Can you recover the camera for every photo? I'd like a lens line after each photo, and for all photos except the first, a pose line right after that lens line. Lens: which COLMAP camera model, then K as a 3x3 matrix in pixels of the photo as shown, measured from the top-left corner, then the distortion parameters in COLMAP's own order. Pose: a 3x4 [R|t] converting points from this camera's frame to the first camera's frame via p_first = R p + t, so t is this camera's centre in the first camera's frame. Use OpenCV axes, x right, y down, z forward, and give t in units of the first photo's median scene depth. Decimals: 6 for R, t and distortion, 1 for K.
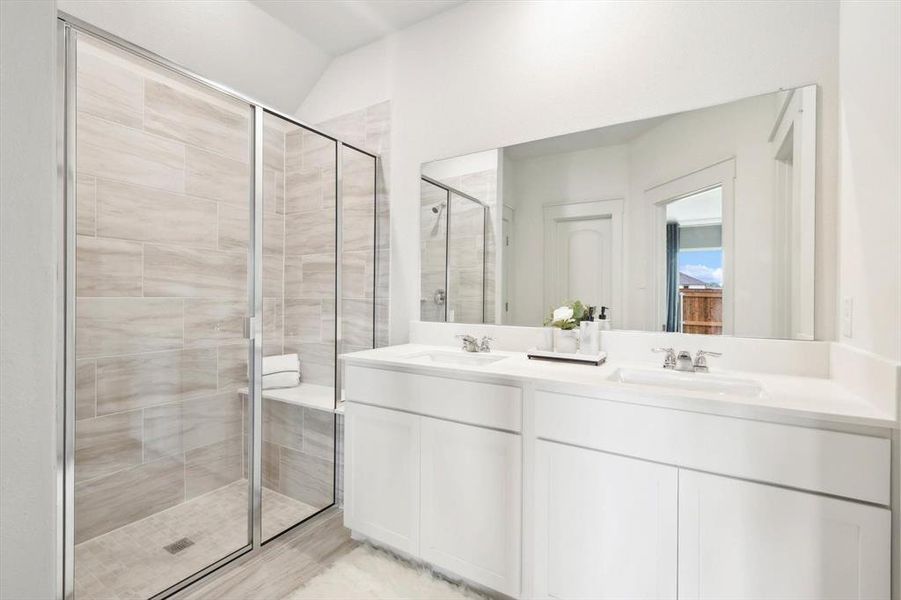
lens RADIAL K [[402.5, 0, 450.4], [0, 402.5, 303.8], [0, 0, 1]] dist [0.002095, -0.000013]
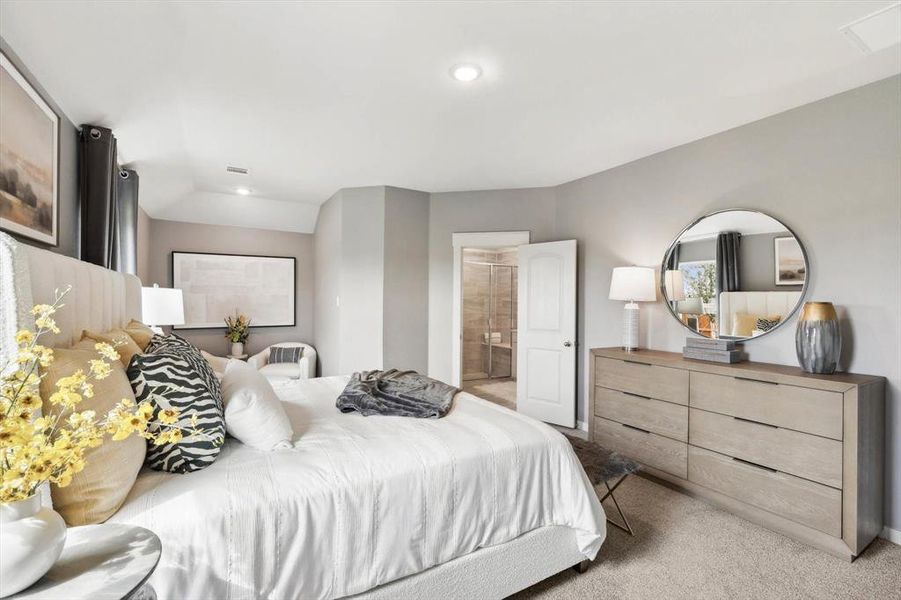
lens RADIAL K [[402.5, 0, 452.5], [0, 402.5, 299.1], [0, 0, 1]] dist [0.002095, -0.000013]
pose [[0.884965, 0.003597, -0.465644, 0.711336], [-0.009388, 0.999905, -0.010119, -0.087456], [0.465563, 0.013327, 0.884914, -1.853336]]
